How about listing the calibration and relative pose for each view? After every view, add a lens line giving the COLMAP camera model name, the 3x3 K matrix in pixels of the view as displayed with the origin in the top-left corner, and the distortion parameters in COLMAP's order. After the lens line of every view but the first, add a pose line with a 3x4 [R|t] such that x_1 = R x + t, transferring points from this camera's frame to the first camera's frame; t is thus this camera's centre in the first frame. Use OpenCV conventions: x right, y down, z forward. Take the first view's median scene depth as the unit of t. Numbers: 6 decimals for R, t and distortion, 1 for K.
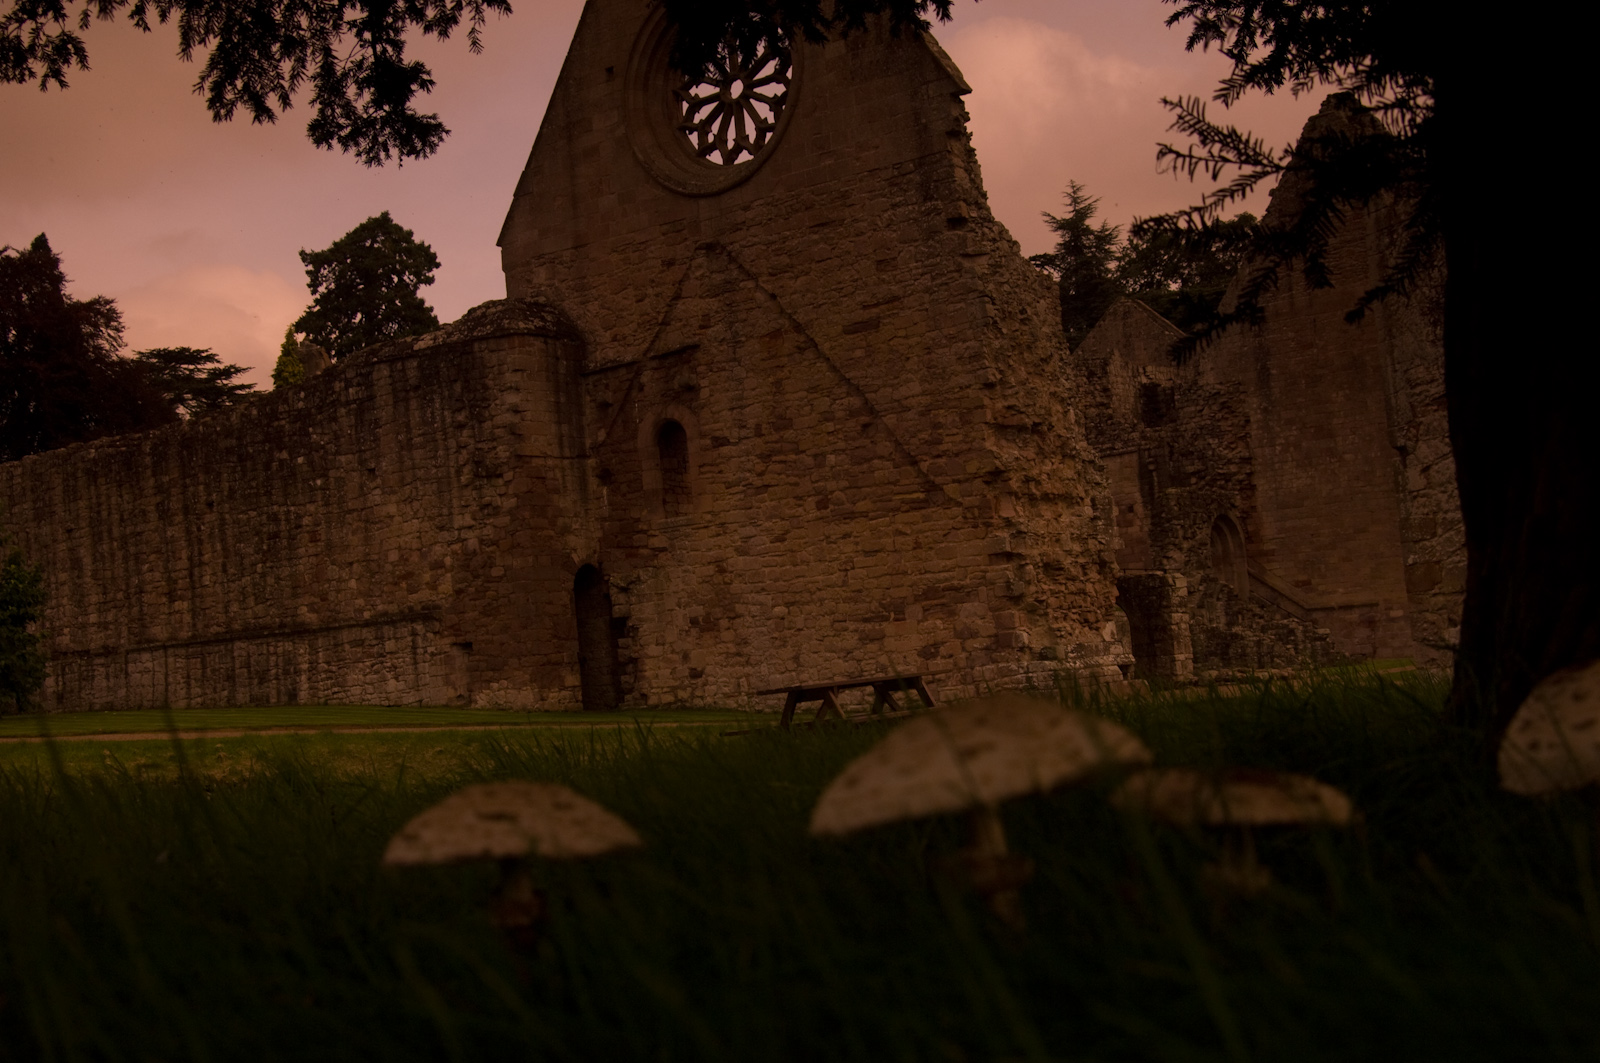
lens RADIAL K [[1965.7, 0, 794.2], [0, 1965.7, 536.2], [0, 0, 1]] dist [-0.125725, 0.137356]
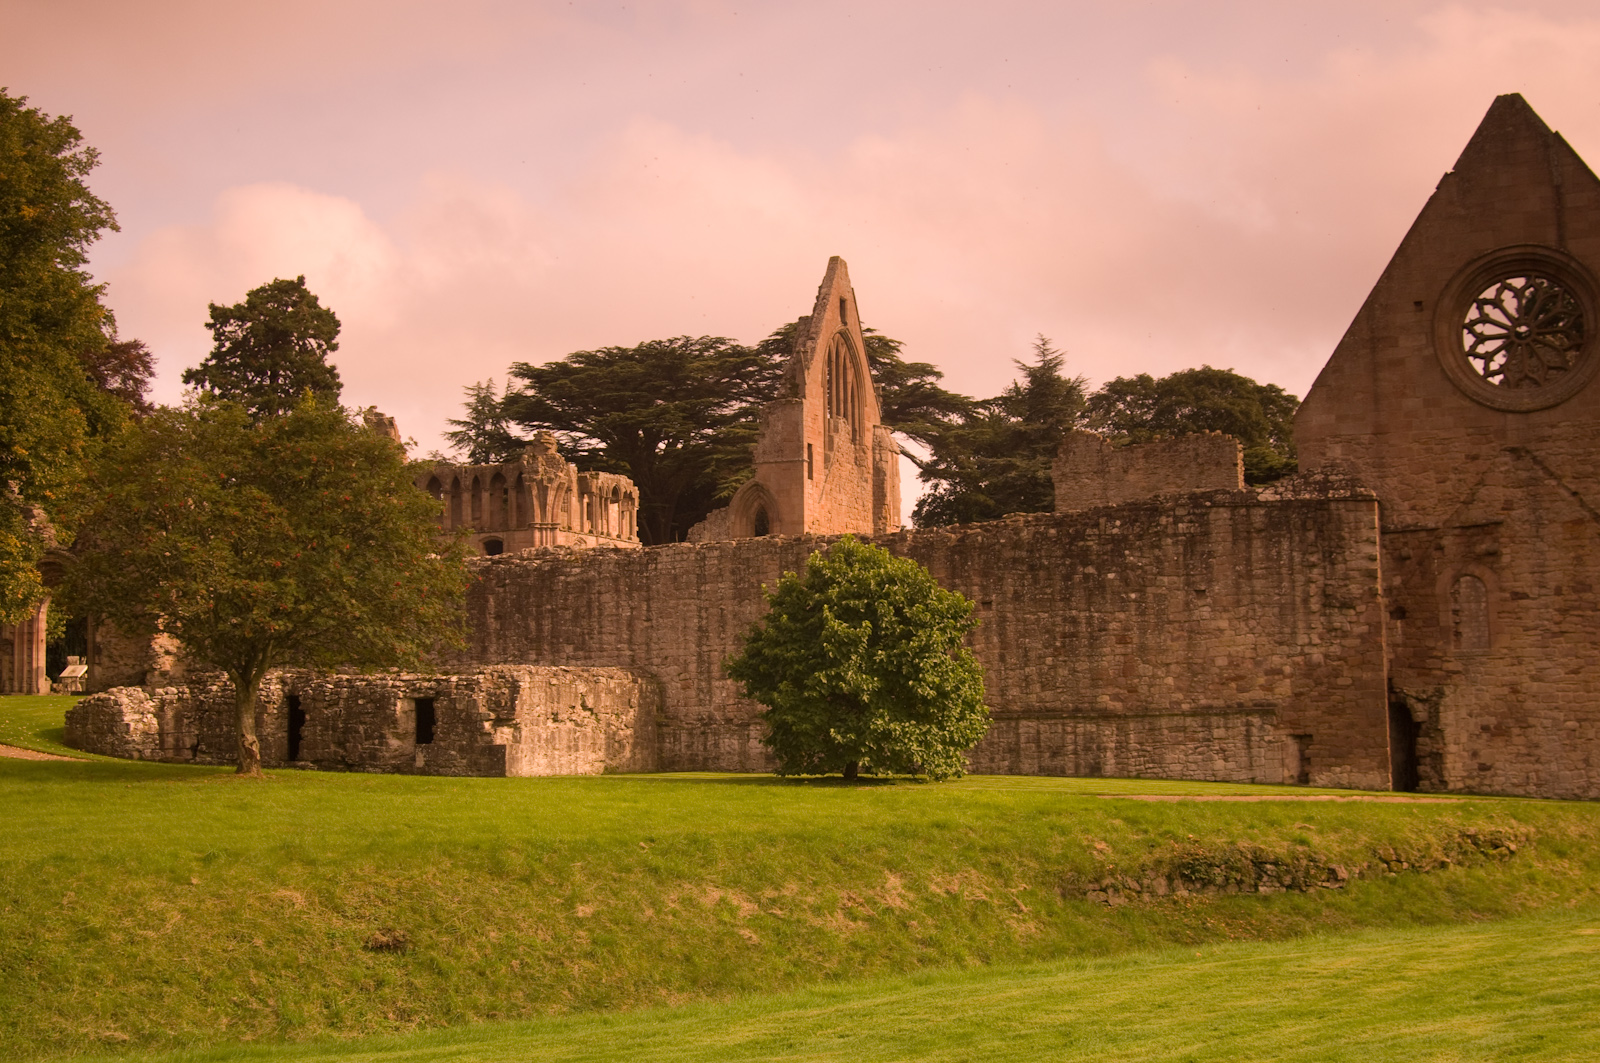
lens RADIAL K [[1965.7, 0, 794.2], [0, 1965.7, 536.2], [0, 0, 1]] dist [-0.125725, 0.137356]
pose [[0.962372, 0.085393, 0.257969, -0.855603], [-0.073613, 0.995769, -0.055002, 0.020598], [-0.261575, 0.033942, 0.964586, -0.149921]]
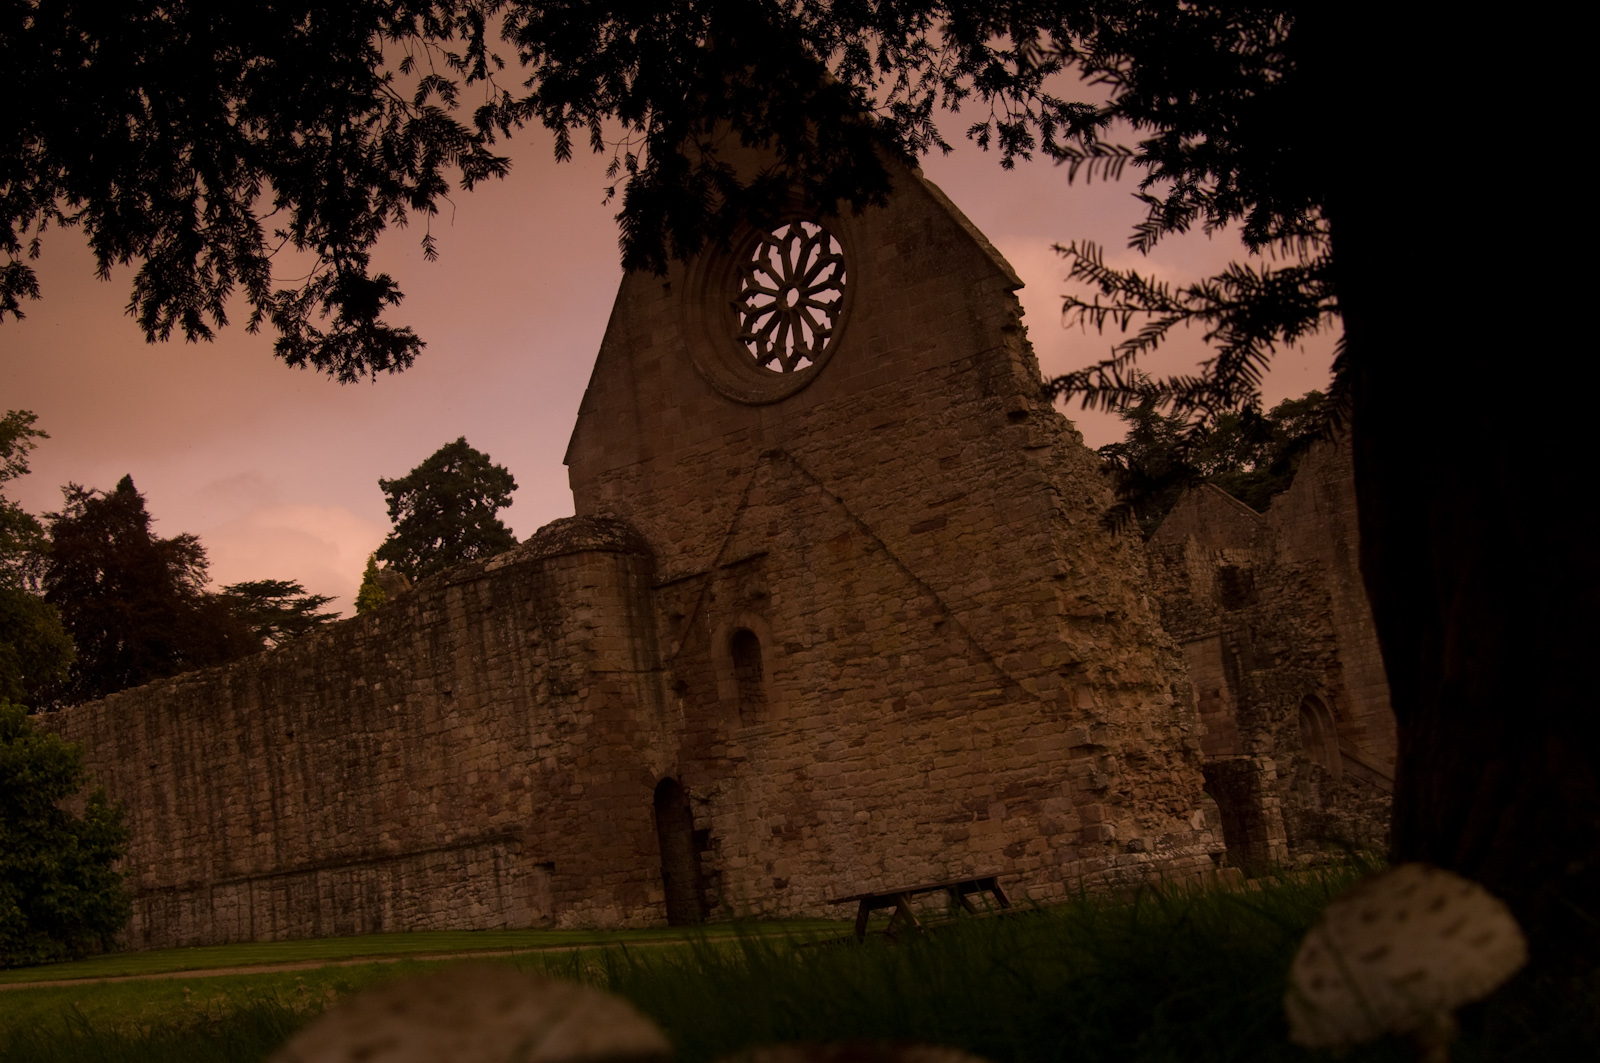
lens RADIAL K [[1964.2, 0, 795.0], [0, 1964.2, 535.4], [0, 0, 1]] dist [-0.130885, 0.163795]
pose [[0.997769, -0.053457, -0.039997, 0.005812], [0.048991, 0.993228, -0.105351, 0.000090], [0.045358, 0.103156, 0.993630, 0.005721]]
